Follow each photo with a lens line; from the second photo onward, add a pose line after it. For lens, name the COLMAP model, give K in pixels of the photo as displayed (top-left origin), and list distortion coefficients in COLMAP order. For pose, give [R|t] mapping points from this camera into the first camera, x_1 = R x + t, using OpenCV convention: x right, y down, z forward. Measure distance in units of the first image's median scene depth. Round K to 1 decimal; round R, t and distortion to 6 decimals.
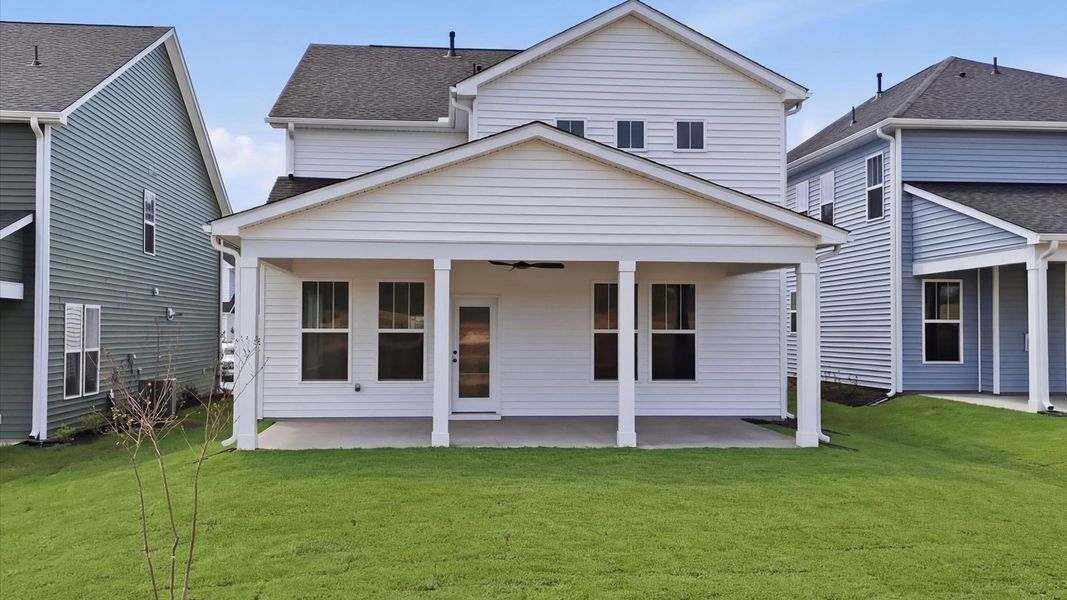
lens RADIAL K [[1011.6, 0, 487.7], [0, 1011.6, 292.7], [0, 0, 1]] dist [0.057916, 0.000000]
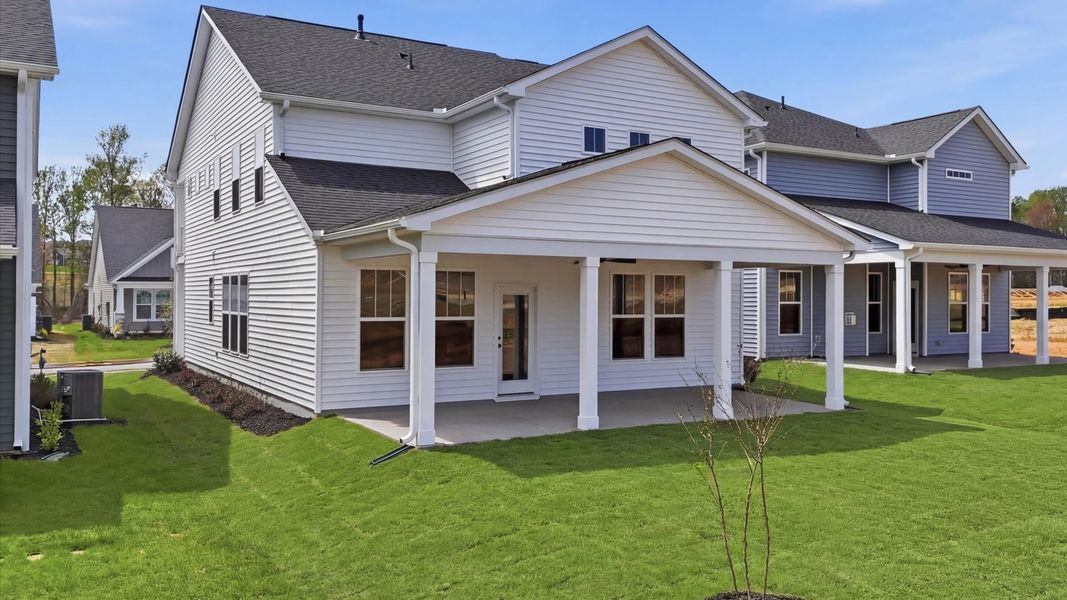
lens RADIAL K [[941.4, 0, 577.0], [0, 941.4, 278.3], [0, 0, 1]] dist [0.083278, -0.033291]
pose [[0.882257, 0.007979, 0.470701, -0.426185], [-0.016928, 0.999747, 0.014782, -0.019497], [-0.470464, -0.021010, 0.882169, 0.091386]]
